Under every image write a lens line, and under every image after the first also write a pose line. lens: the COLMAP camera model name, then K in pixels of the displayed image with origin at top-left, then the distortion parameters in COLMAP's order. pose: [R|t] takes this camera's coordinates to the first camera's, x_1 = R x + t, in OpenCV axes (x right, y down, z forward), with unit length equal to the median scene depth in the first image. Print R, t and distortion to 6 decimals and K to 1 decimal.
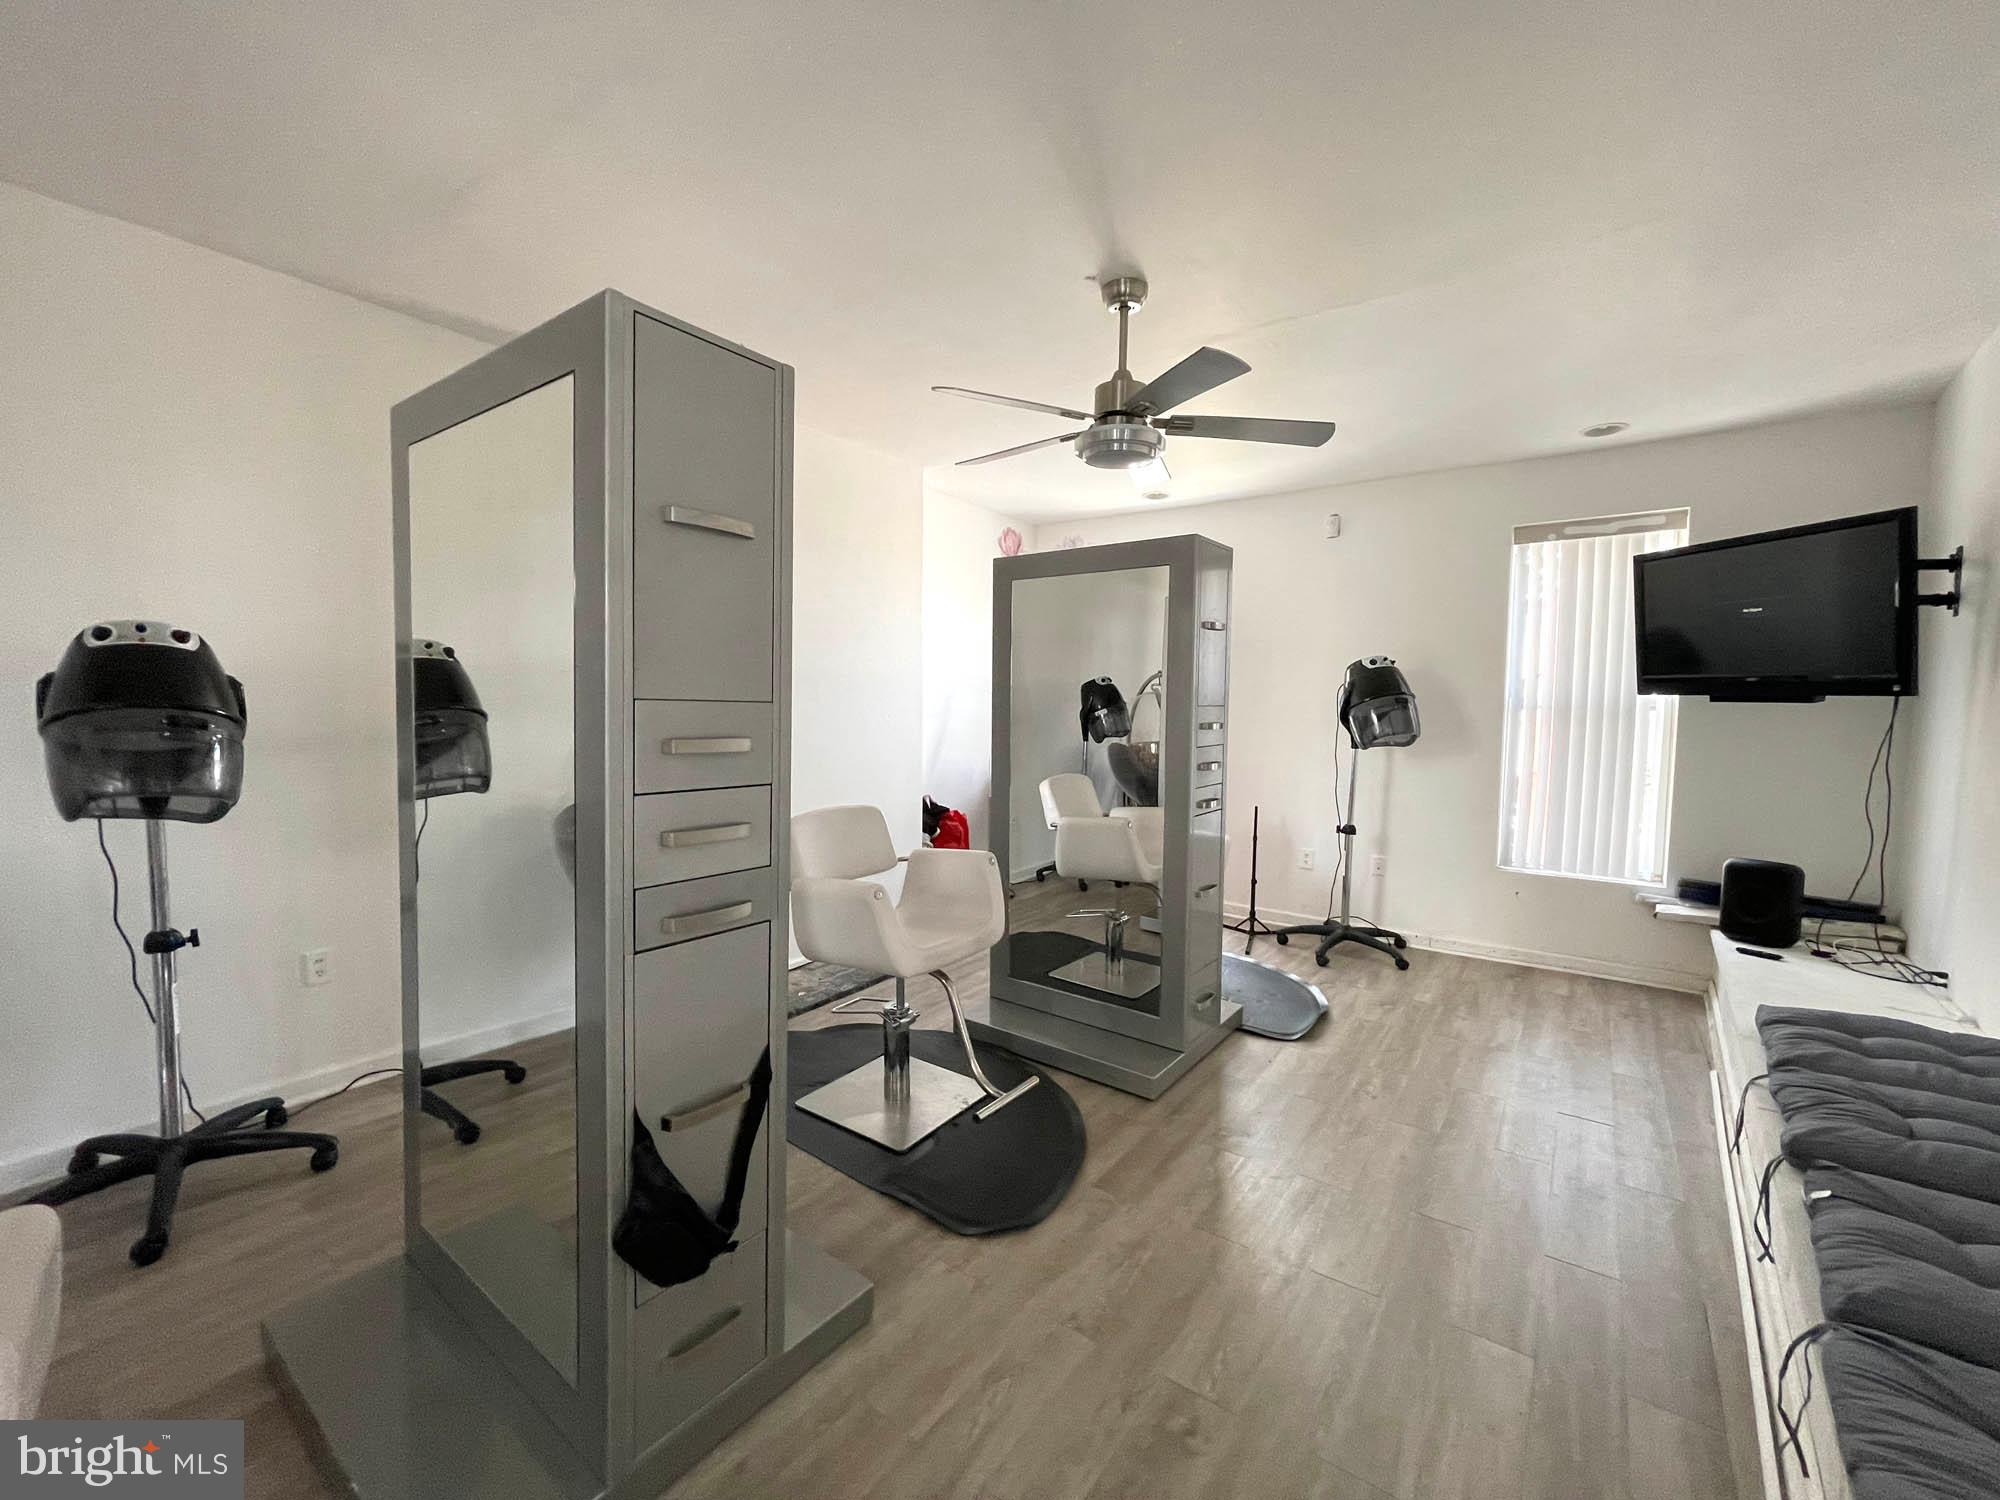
lens RADIAL K [[807.6, 0, 990.9], [0, 807.6, 743.9], [0, 0, 1]] dist [-0.001490, -0.000176]
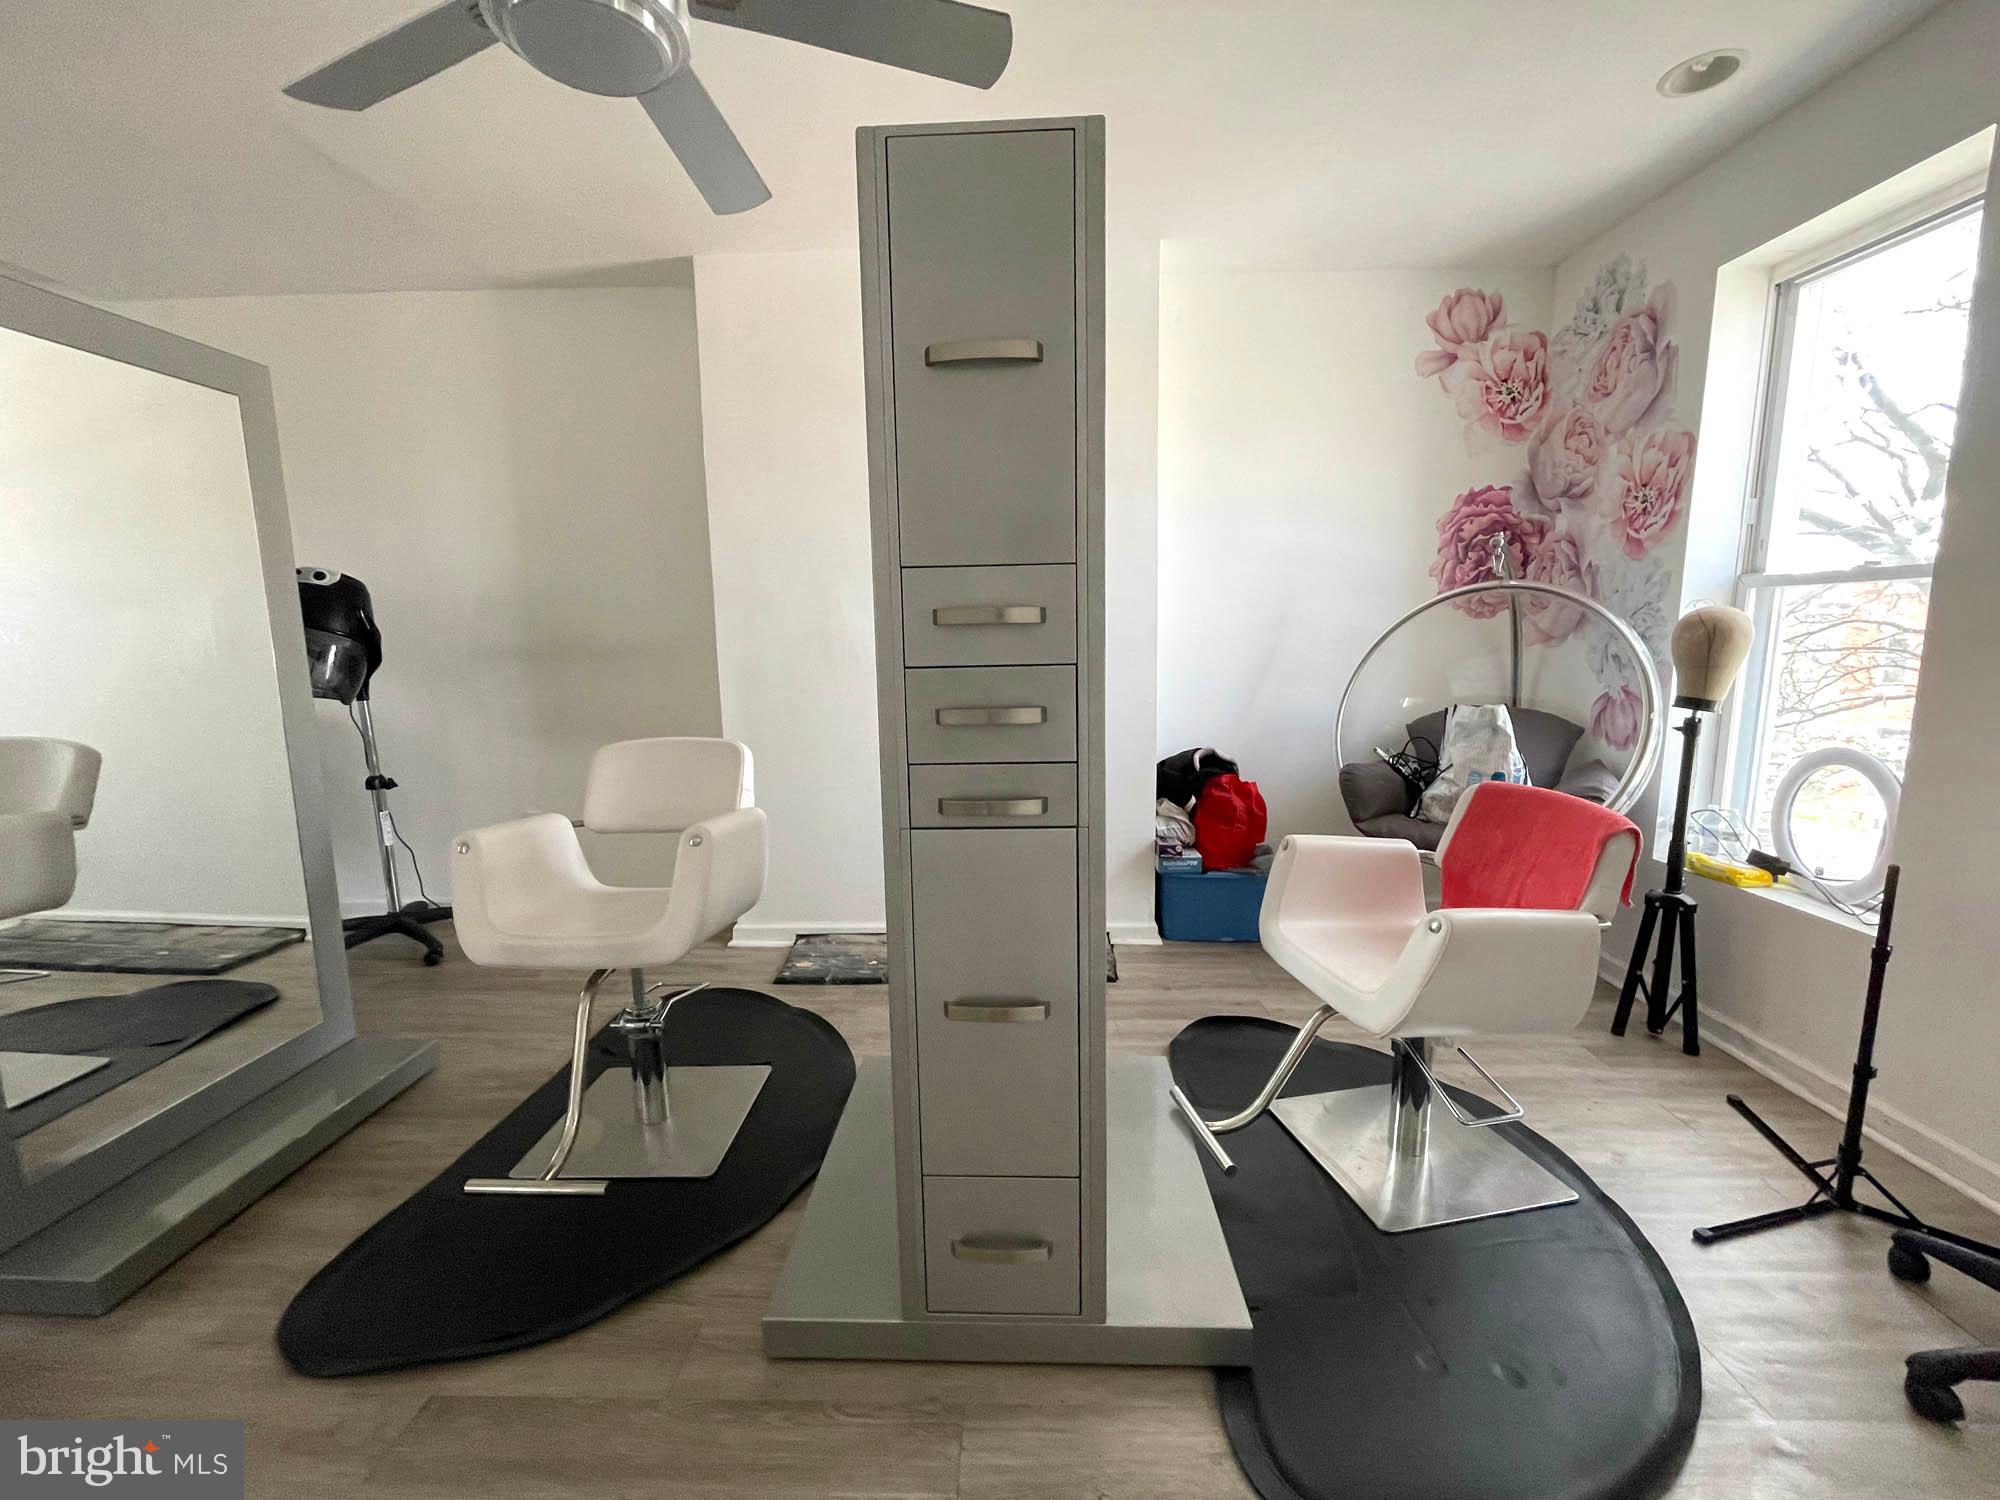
lens RADIAL K [[807.6, 0, 990.9], [0, 807.6, 743.9], [0, 0, 1]] dist [-0.001490, -0.000176]
pose [[0.574486, 0.090864, -0.813455, 0.741446], [-0.023998, 0.995262, 0.094224, 0.002625], [0.818163, -0.034609, 0.573944, 0.934086]]
